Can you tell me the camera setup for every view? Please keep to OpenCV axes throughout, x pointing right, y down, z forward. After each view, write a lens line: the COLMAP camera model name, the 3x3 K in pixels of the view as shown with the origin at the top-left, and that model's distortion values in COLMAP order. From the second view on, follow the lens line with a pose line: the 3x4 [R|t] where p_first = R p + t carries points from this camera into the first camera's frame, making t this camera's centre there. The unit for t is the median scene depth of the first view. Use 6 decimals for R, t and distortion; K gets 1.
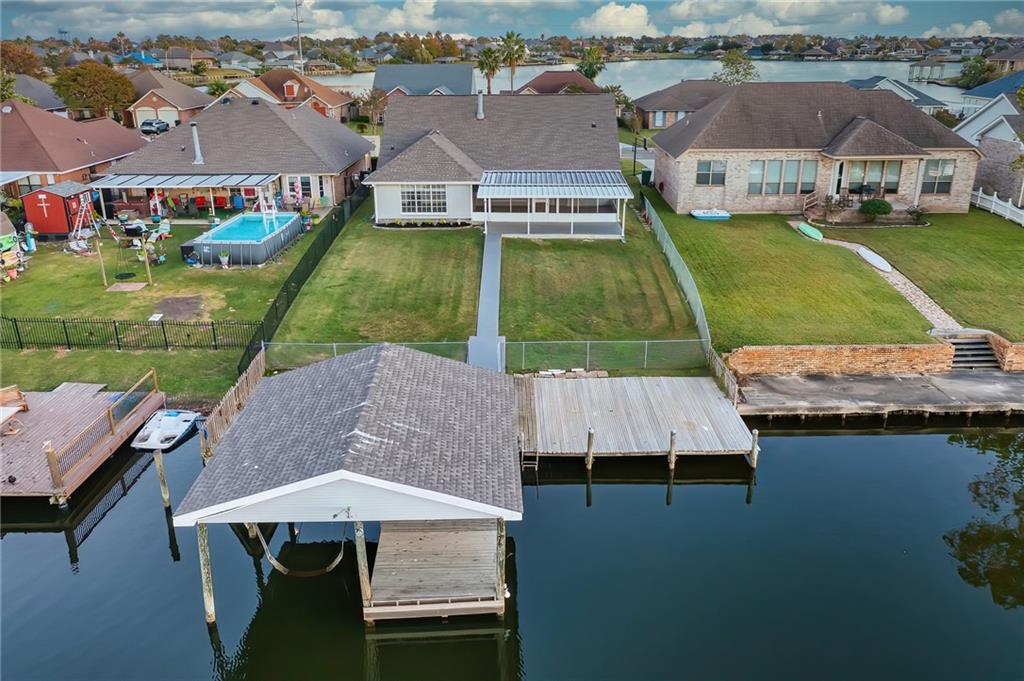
lens RADIAL K [[816.0, 0, 512.0], [0, 816.0, 340.5], [0, 0, 1]] dist [-0.011723, 0.005311]
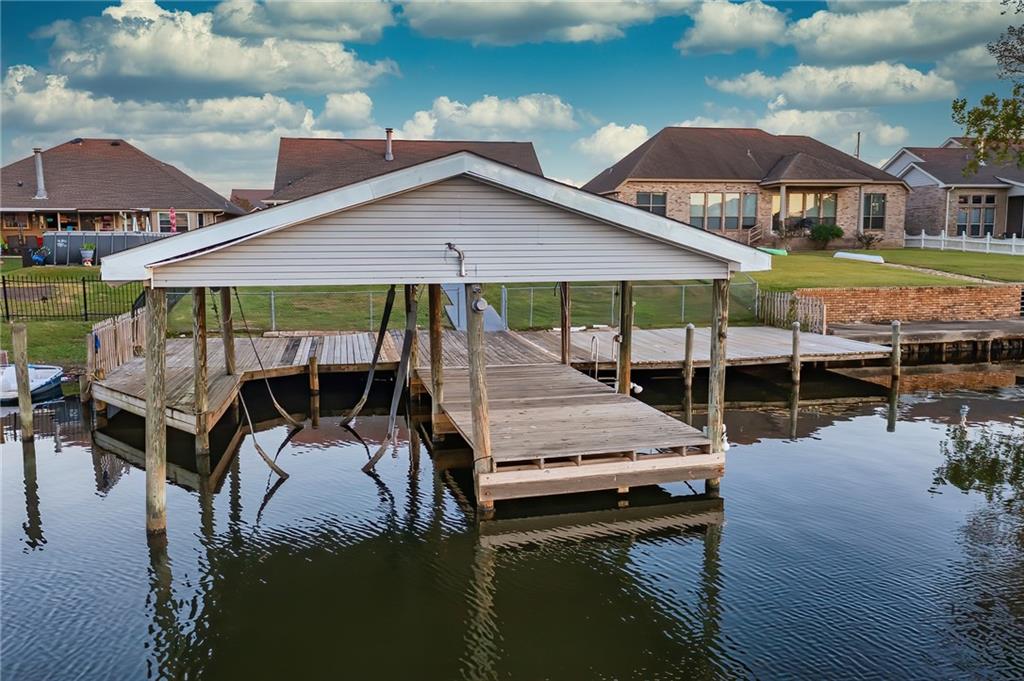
lens RADIAL K [[816.0, 0, 512.0], [0, 816.0, 340.5], [0, 0, 1]] dist [-0.011723, 0.005311]
pose [[0.978830, -0.021976, 0.203492, -0.105440], [0.068524, 0.972029, -0.224640, 0.144856], [-0.192864, 0.233829, 0.952957, 0.194911]]
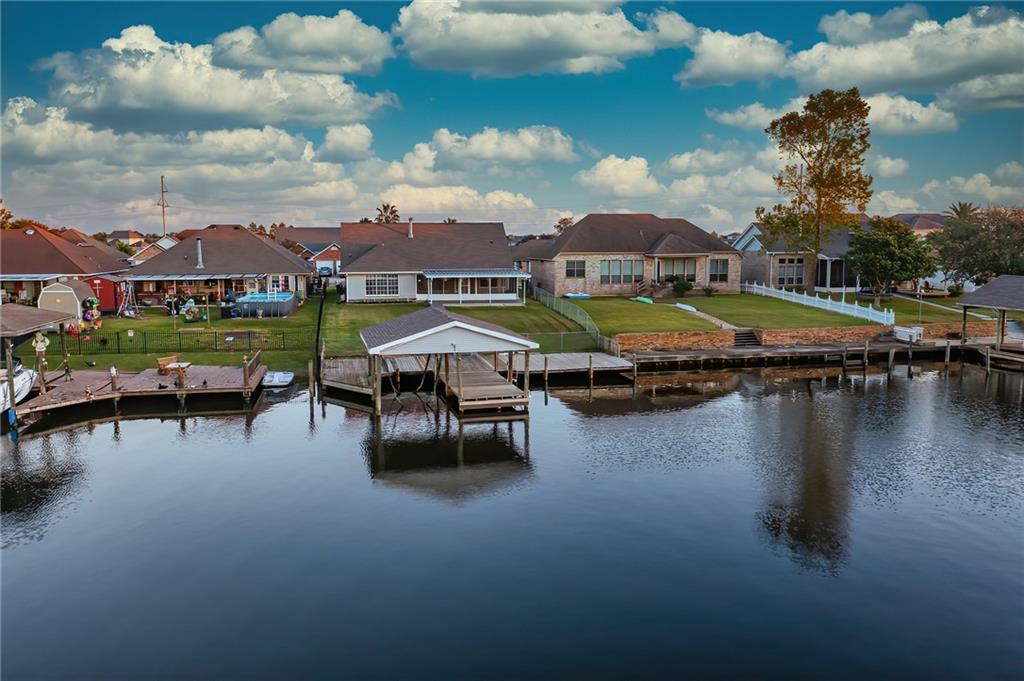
lens RADIAL K [[816.0, 0, 512.0], [0, 816.0, 340.5], [0, 0, 1]] dist [-0.011723, 0.005311]
pose [[0.977957, -0.022029, 0.207640, -0.184256], [0.069169, 0.972452, -0.222605, 0.250356], [-0.197016, 0.232060, 0.952540, -0.366221]]
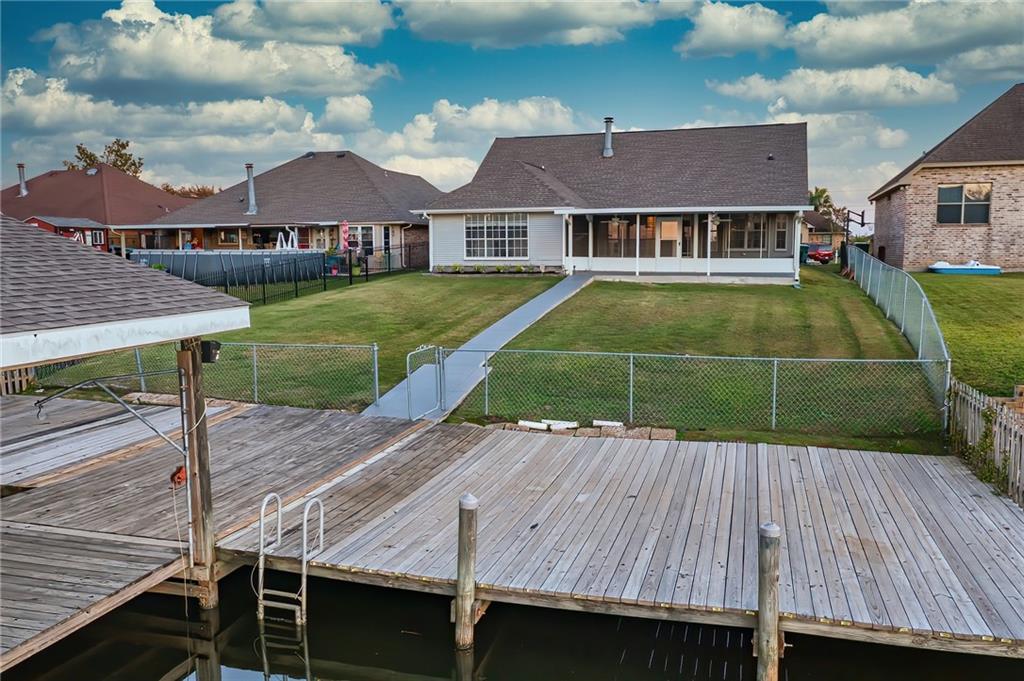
lens RADIAL K [[816.0, 0, 512.0], [0, 816.0, 340.5], [0, 0, 1]] dist [-0.011723, 0.005311]
pose [[0.958092, 0.031838, -0.284684, 0.102702], [-0.099100, 0.969280, -0.225114, 0.063852], [0.268772, 0.243892, 0.931815, 0.388641]]
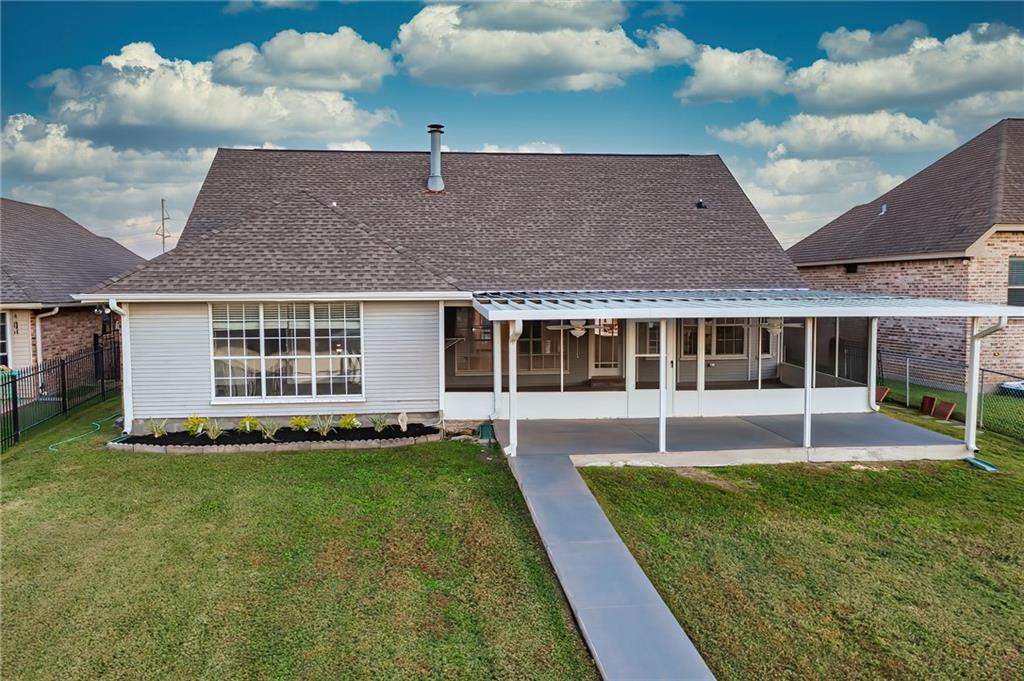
lens RADIAL K [[816.0, 0, 512.0], [0, 816.0, 340.5], [0, 0, 1]] dist [-0.011723, 0.005311]
pose [[0.990182, -0.009722, 0.139443, -0.067110], [0.049010, 0.958397, -0.281201, -0.086413], [-0.130908, 0.285274, 0.949464, 0.694217]]
